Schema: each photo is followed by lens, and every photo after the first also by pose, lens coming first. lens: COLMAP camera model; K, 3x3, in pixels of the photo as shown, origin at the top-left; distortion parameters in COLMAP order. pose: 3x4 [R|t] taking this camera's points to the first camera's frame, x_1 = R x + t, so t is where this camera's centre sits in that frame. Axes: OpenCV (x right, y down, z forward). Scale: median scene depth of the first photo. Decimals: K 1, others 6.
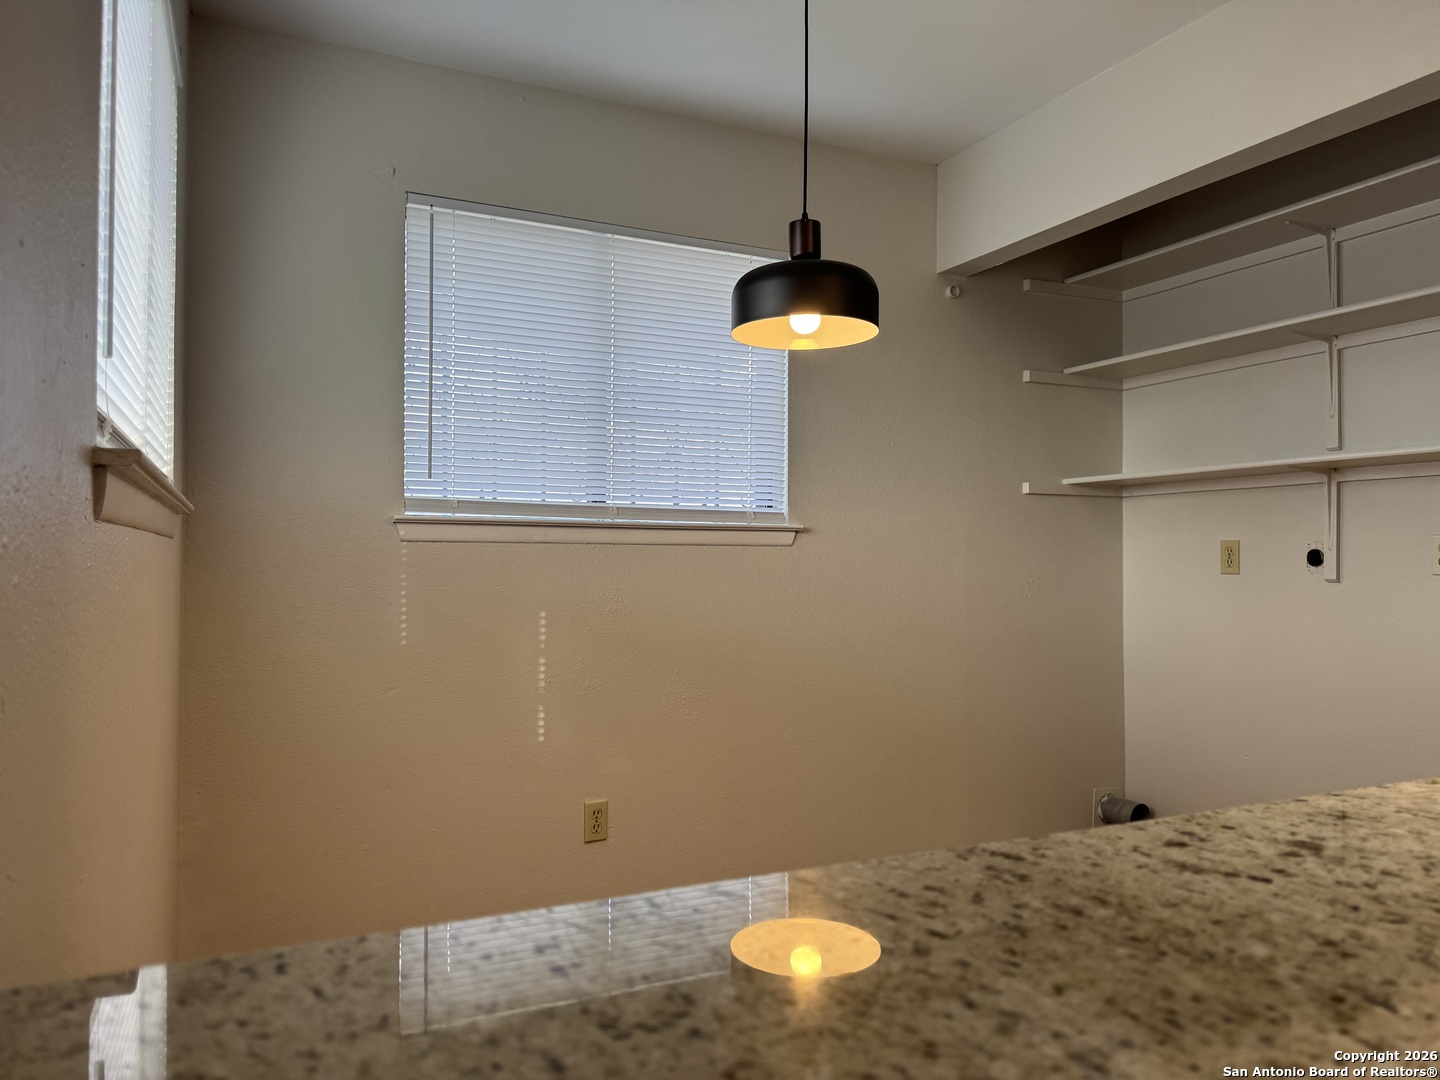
lens RADIAL K [[1022.2, 0, 720.0], [0, 1022.2, 540.0], [0, 0, 1]] dist [0.031470, -0.045121]
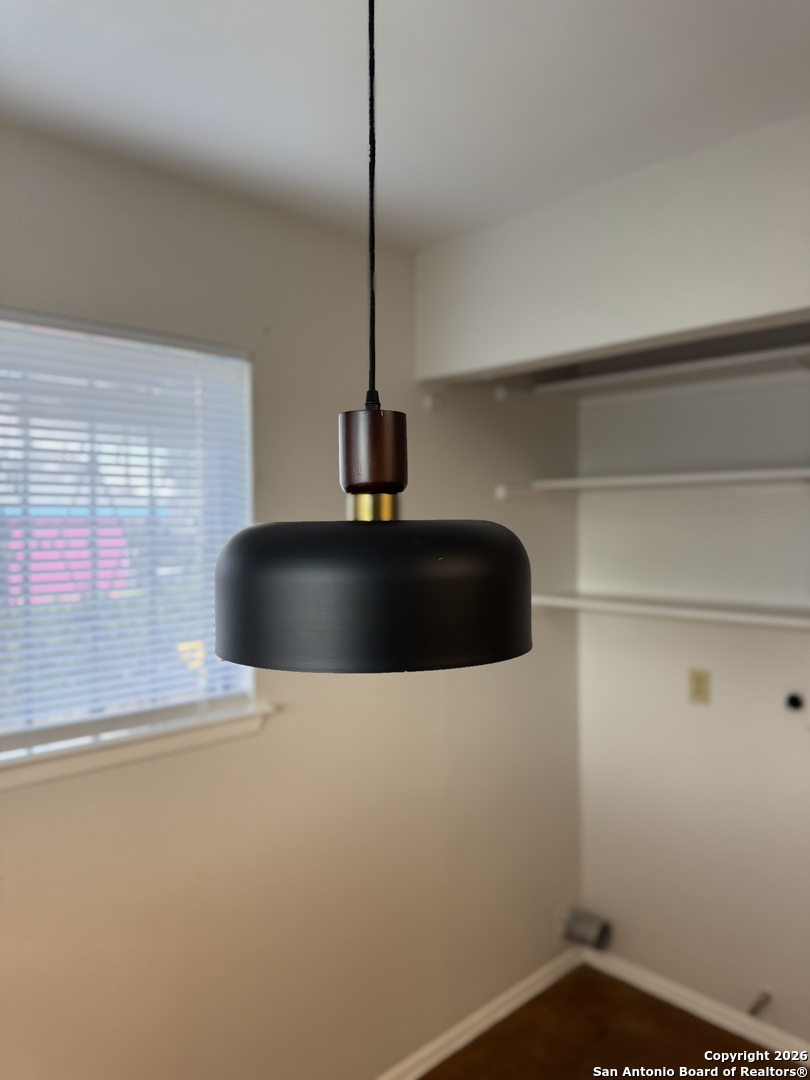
lens RADIAL K [[766.6, 0, 405.0], [0, 766.6, 540.0], [0, 0, 1]] dist [0.031470, -0.045121]
pose [[0.949769, -0.012834, 0.312688, -0.006028], [0.002225, 0.999411, 0.034259, -0.157856], [-0.312943, -0.031842, 0.949238, 0.400064]]
